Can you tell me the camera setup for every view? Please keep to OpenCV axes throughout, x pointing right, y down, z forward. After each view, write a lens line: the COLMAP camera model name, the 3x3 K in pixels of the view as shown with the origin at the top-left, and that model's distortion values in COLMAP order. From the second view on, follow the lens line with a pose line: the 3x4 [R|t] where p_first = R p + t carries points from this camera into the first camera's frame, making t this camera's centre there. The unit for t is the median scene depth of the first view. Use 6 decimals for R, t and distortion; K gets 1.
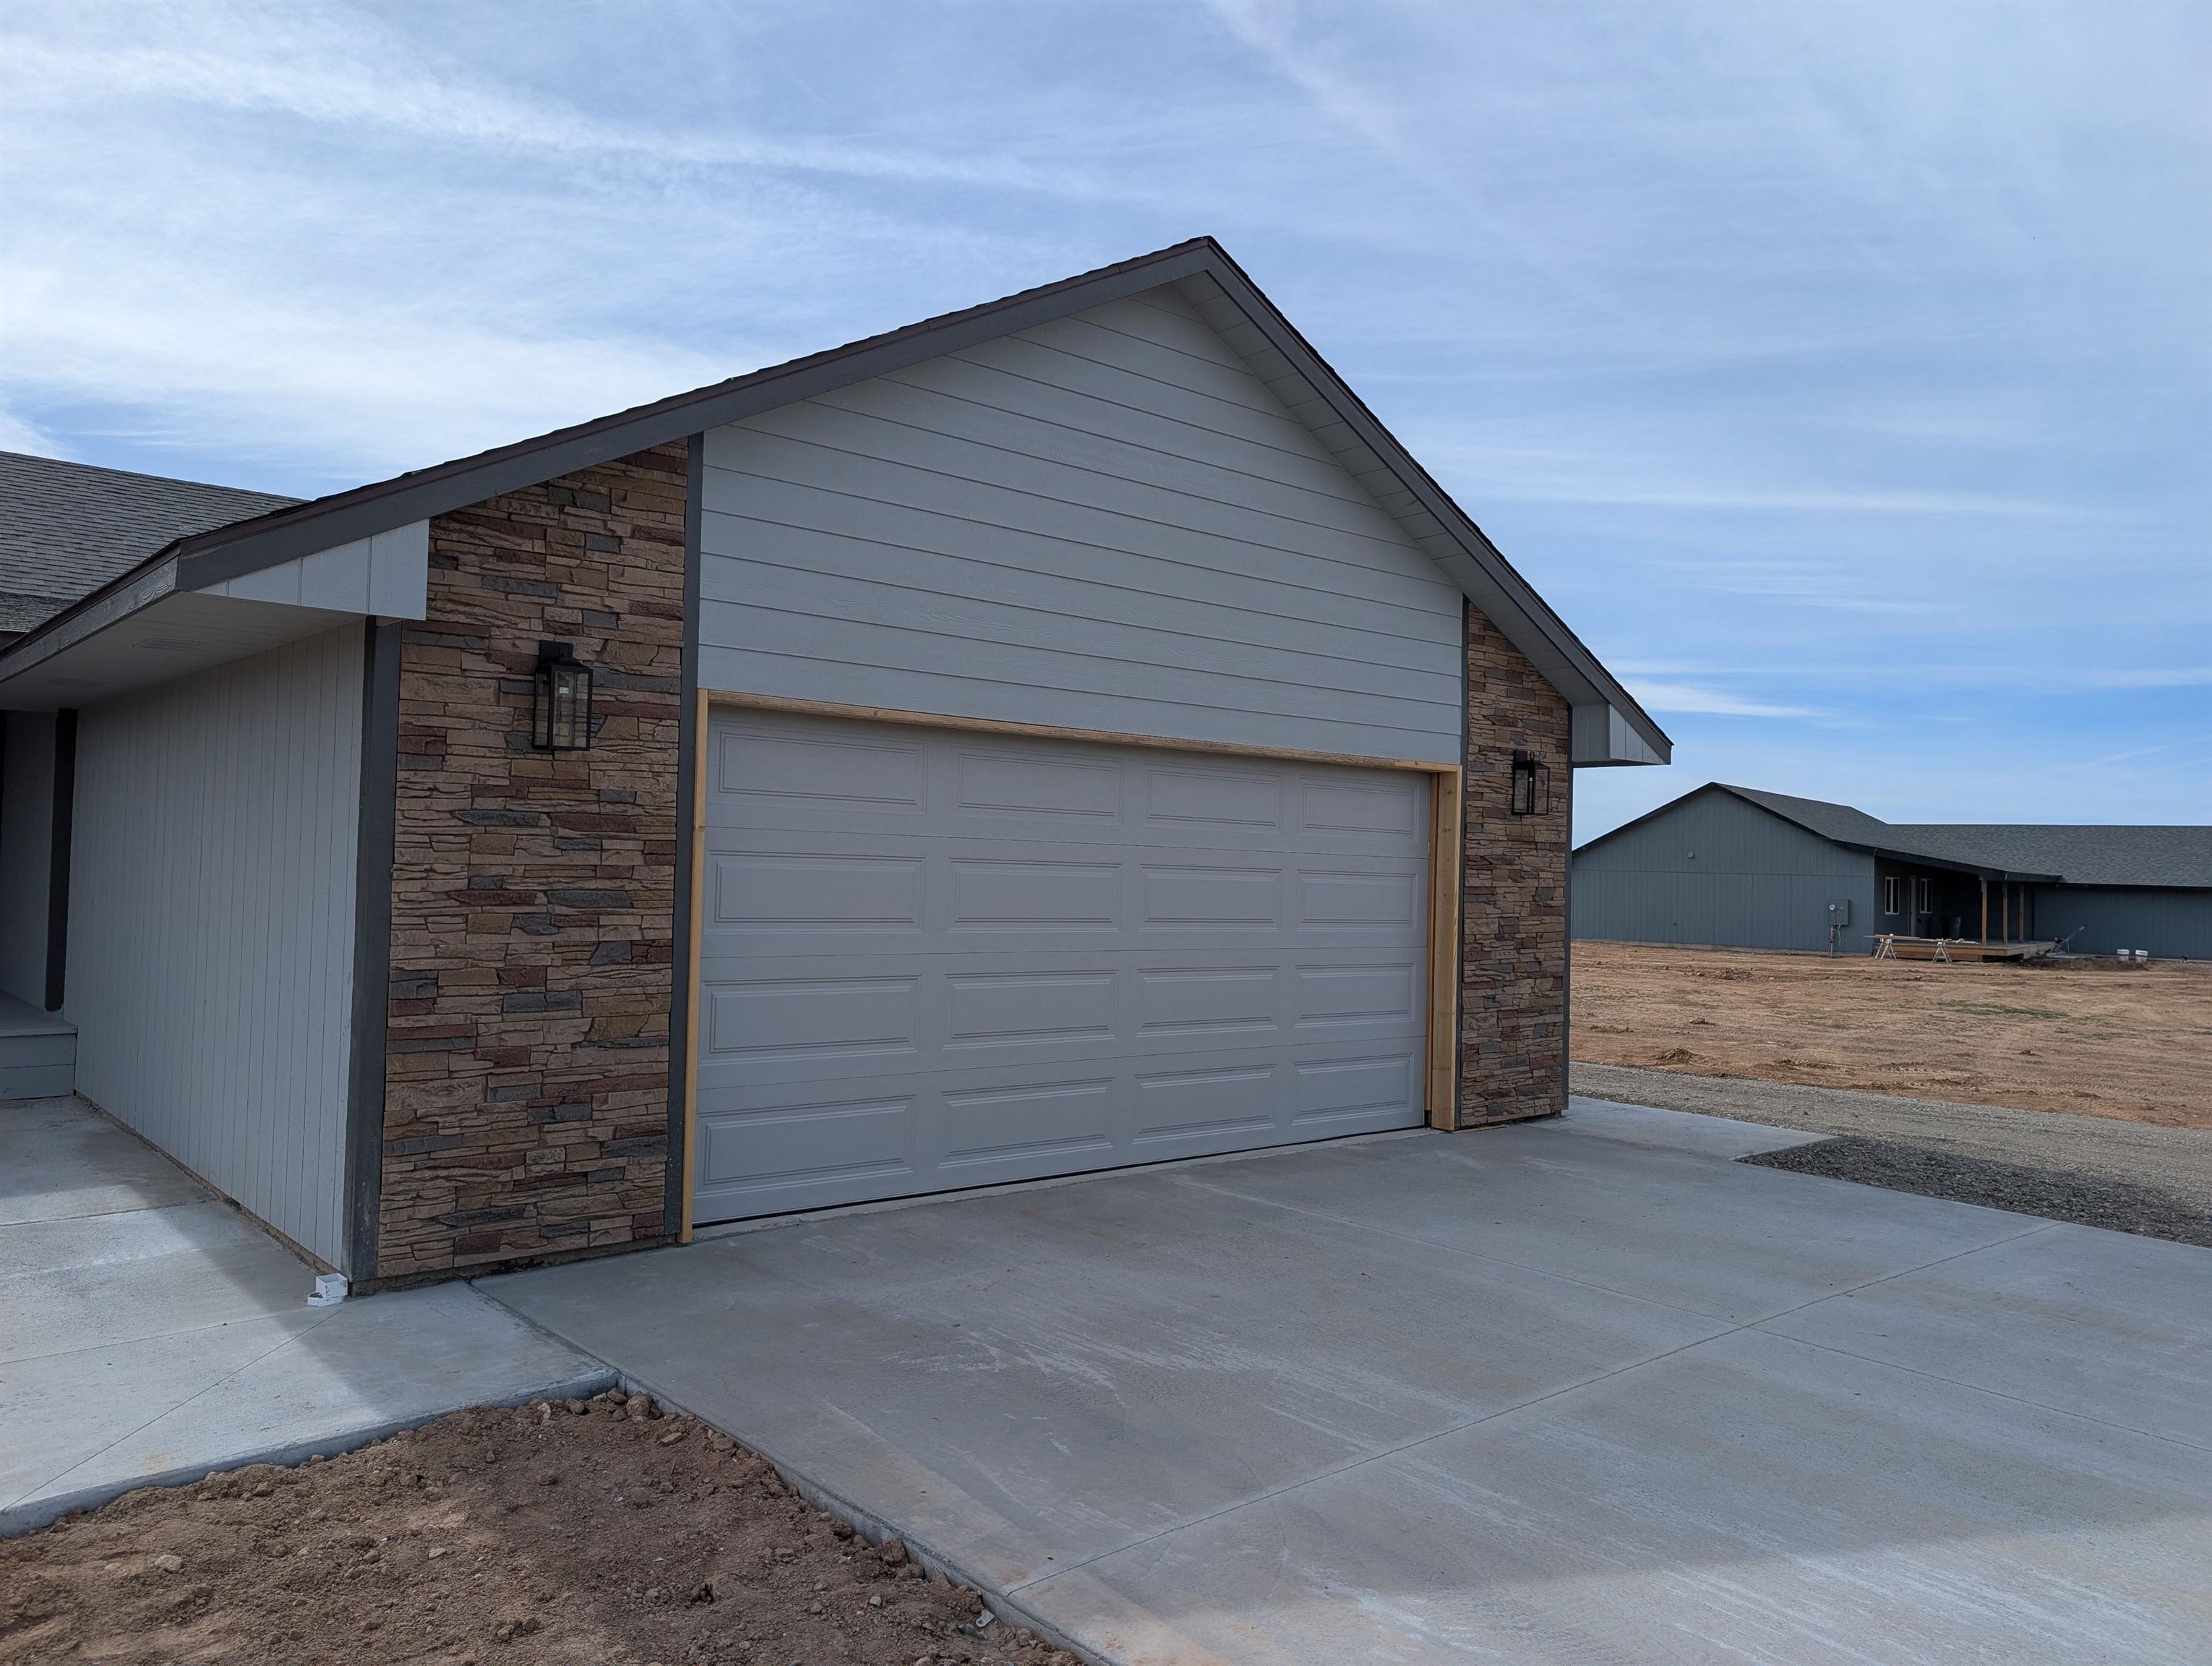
lens RADIAL K [[1585.3, 0, 1106.3], [0, 1585.3, 831.4], [0, 0, 1]] dist [-0.006013, -0.001090]
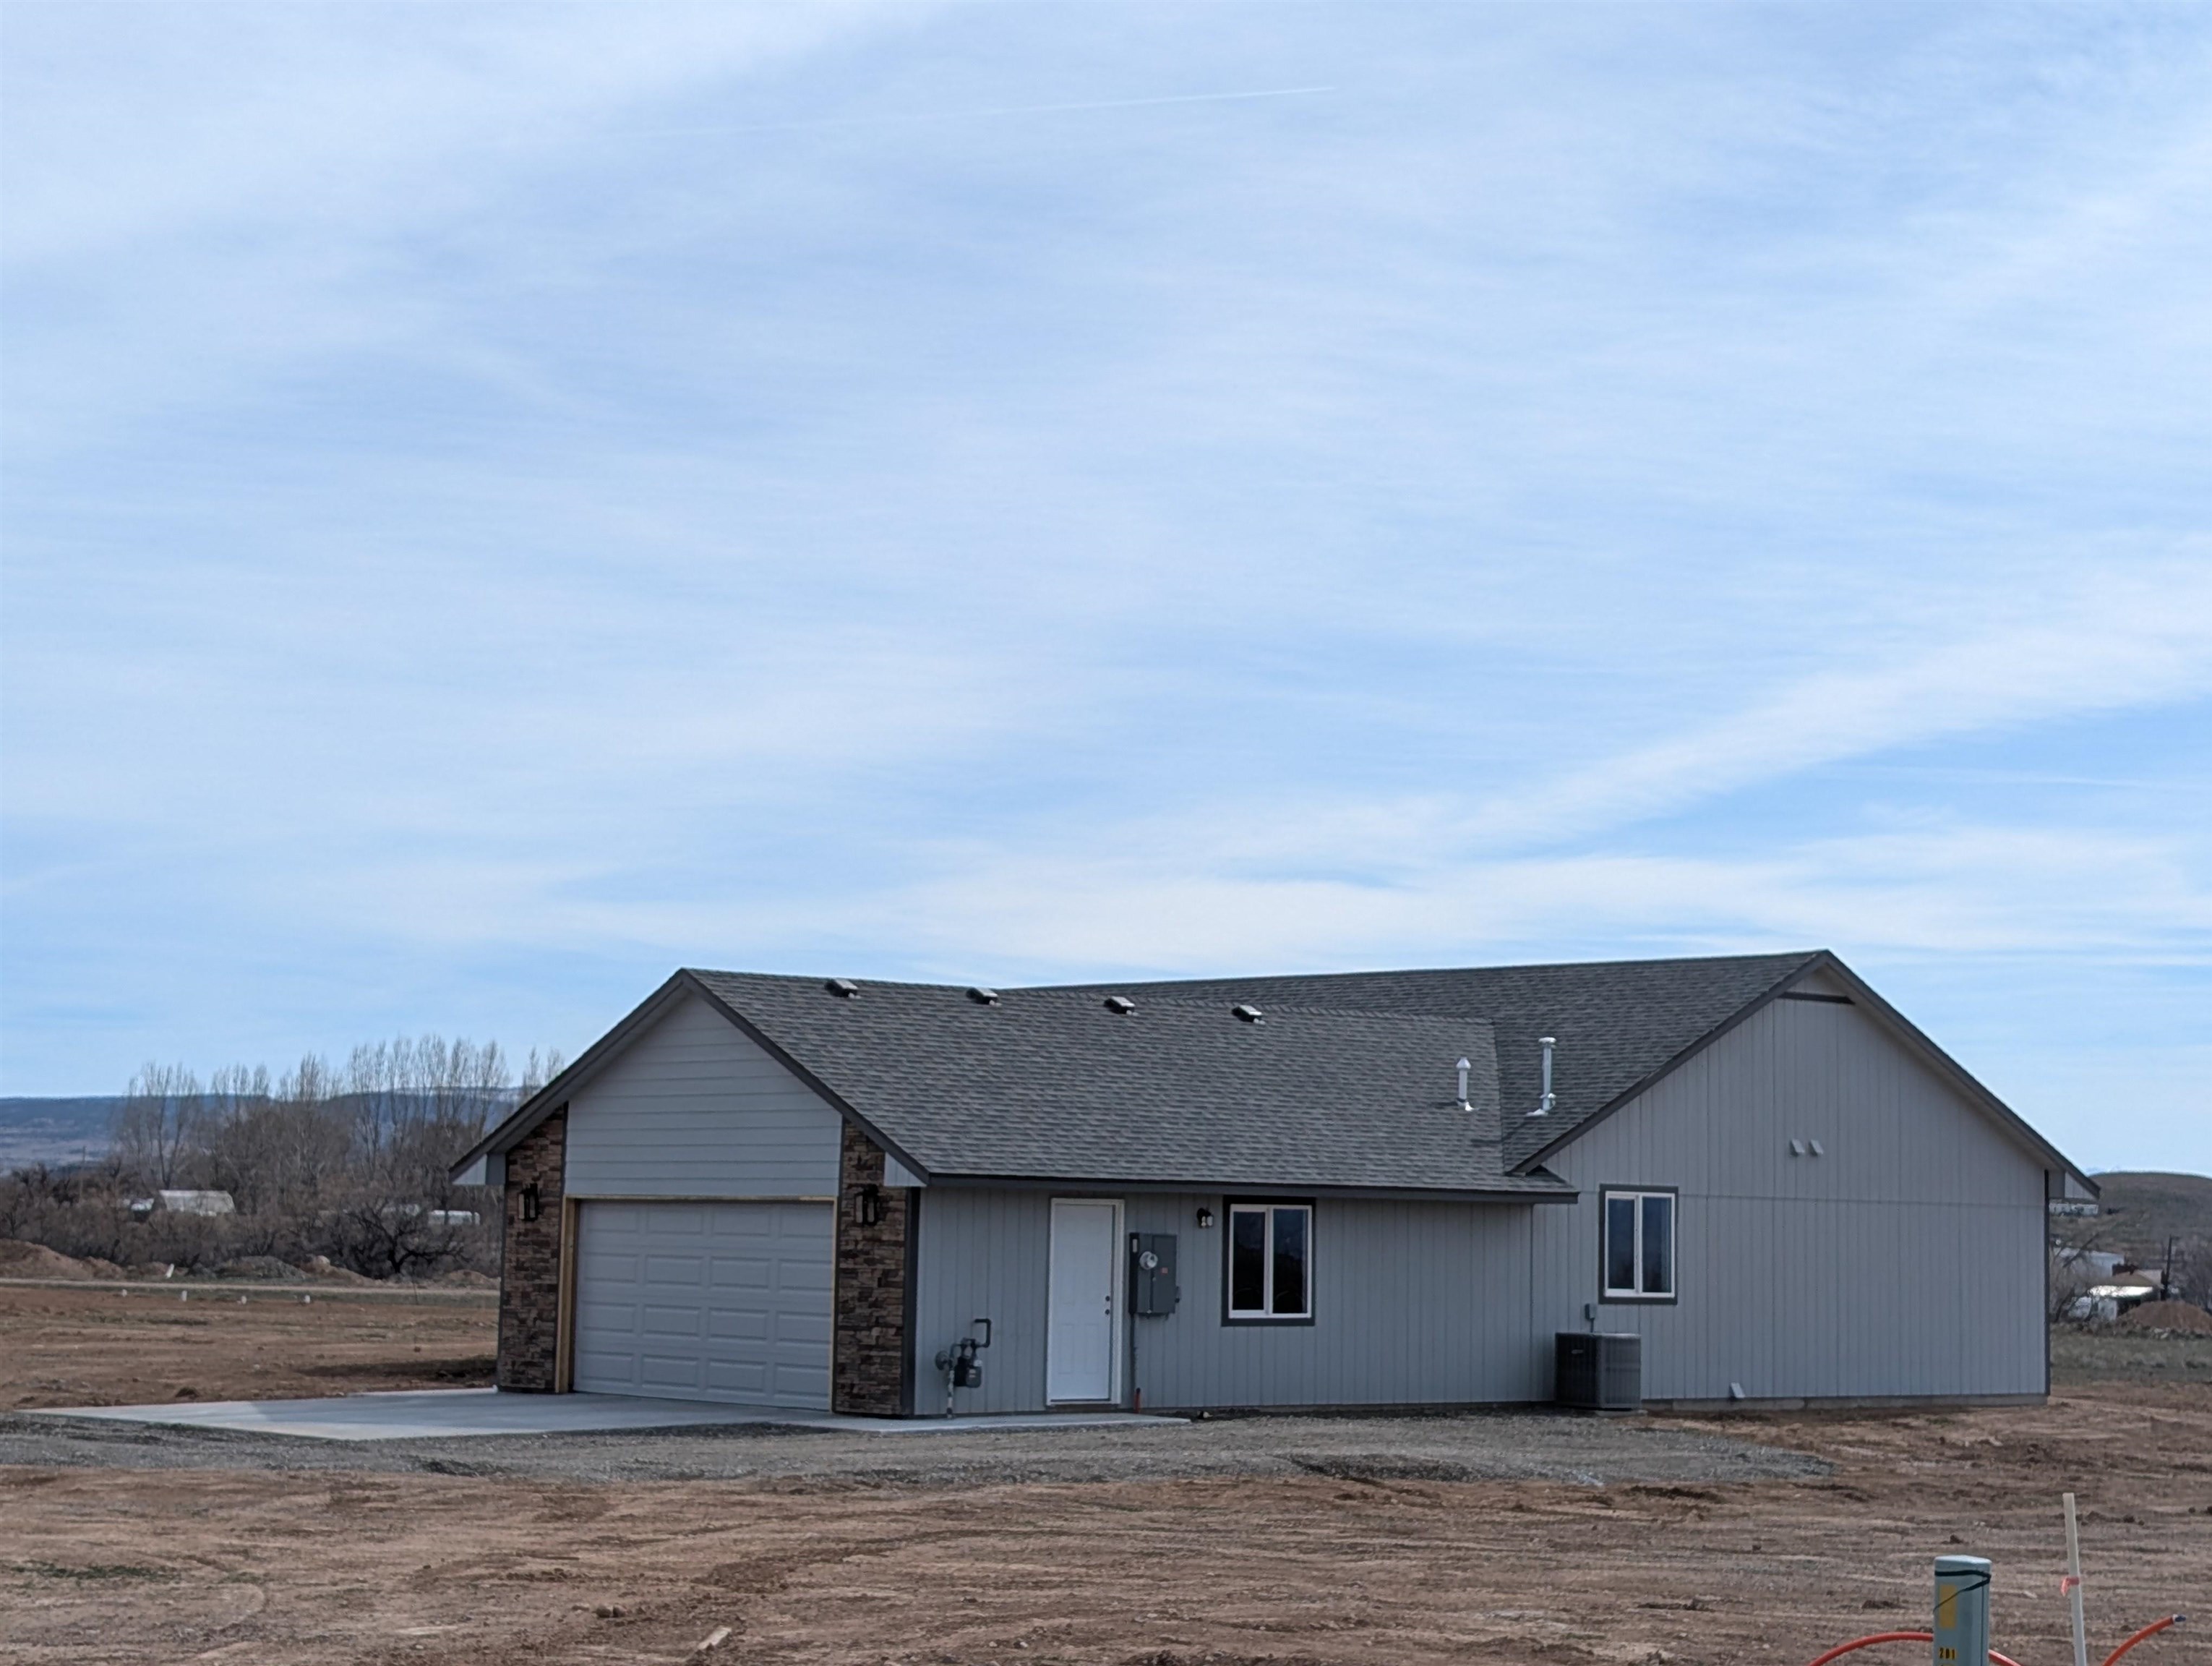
lens RADIAL K [[3169.2, 0, 1106.3], [0, 3169.2, 833.7], [0, 0, 1]] dist [-0.017770, 0.000000]
pose [[0.075831, -0.154054, -0.985148, 3.647407], [0.004134, 0.988033, -0.154187, 0.098787], [0.997112, 0.007620, 0.075560, 1.022966]]
